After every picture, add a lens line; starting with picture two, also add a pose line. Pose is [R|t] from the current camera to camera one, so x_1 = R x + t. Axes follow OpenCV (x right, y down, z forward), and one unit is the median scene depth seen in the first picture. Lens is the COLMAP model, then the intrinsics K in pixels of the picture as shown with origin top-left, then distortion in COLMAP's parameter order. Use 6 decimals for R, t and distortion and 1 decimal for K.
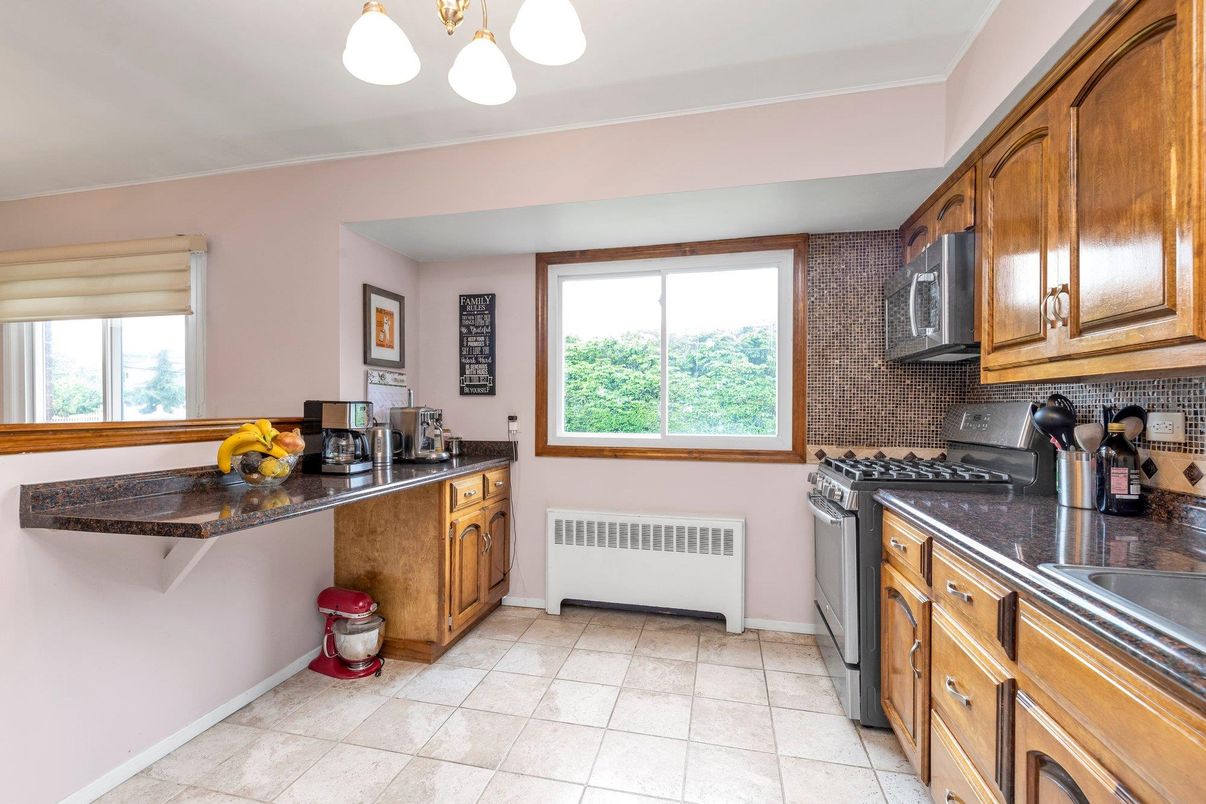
lens RADIAL K [[528.6, 0, 592.9], [0, 528.6, 408.5], [0, 0, 1]] dist [0.000554, 0.000181]
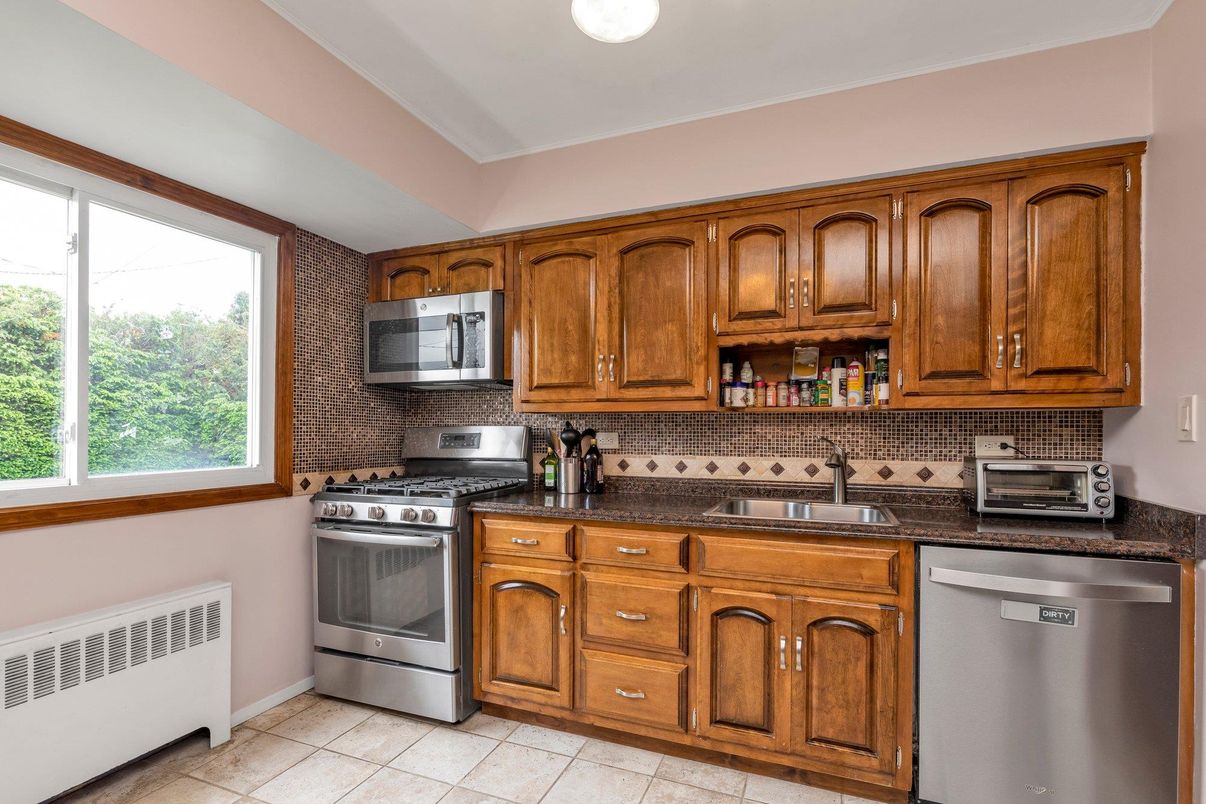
lens RADIAL K [[577.1, 0, 598.0], [0, 577.1, 426.2], [0, 0, 1]] dist [0.000884, 0.000023]
pose [[0.146805, 0.001510, 0.989164, -0.430145], [0.001977, 0.999996, -0.001819, -0.005317], [-0.989163, 0.002223, 0.146802, 0.373173]]
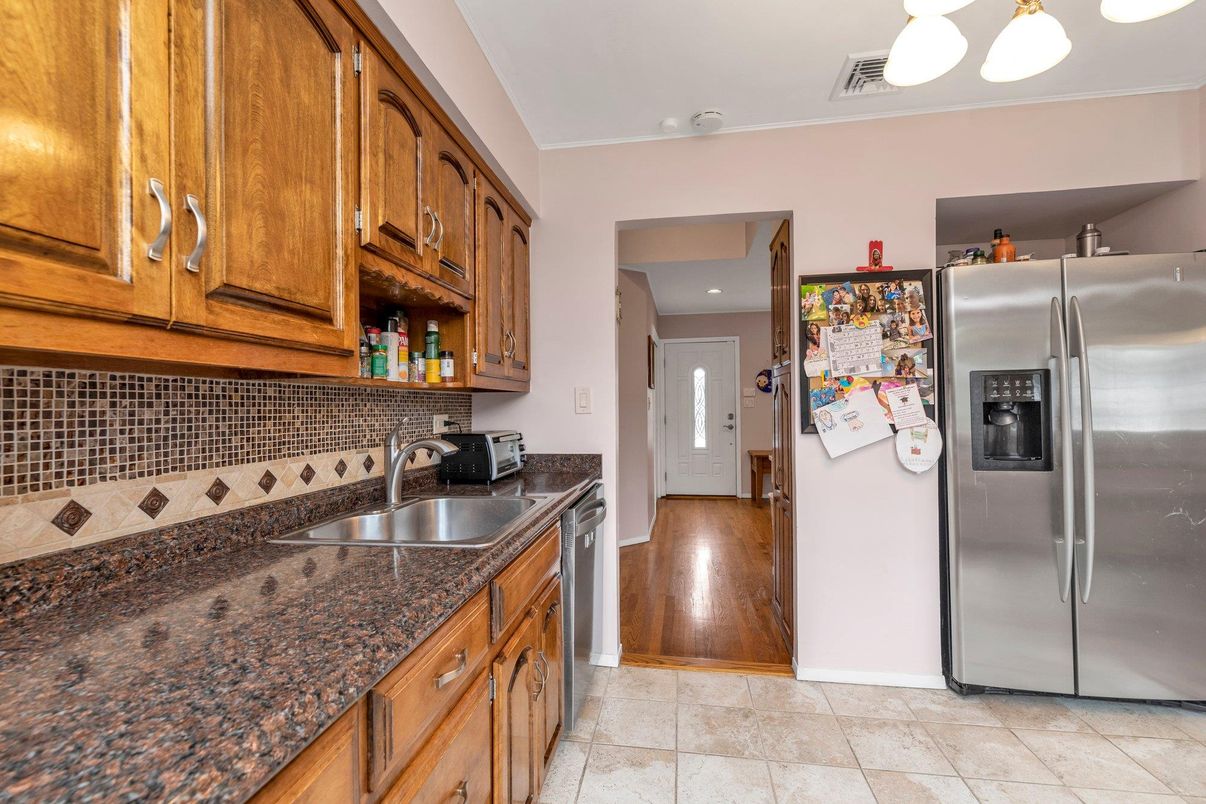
lens RADIAL K [[549.5, 0, 602.4], [0, 549.5, 406.7], [0, 0, 1]] dist [0.000626, 0.000438]
pose [[-0.995293, 0.012349, -0.096120, 0.242487], [0.012114, 0.999922, 0.003030, -0.003868], [0.096150, 0.001851, -0.995365, 0.778095]]
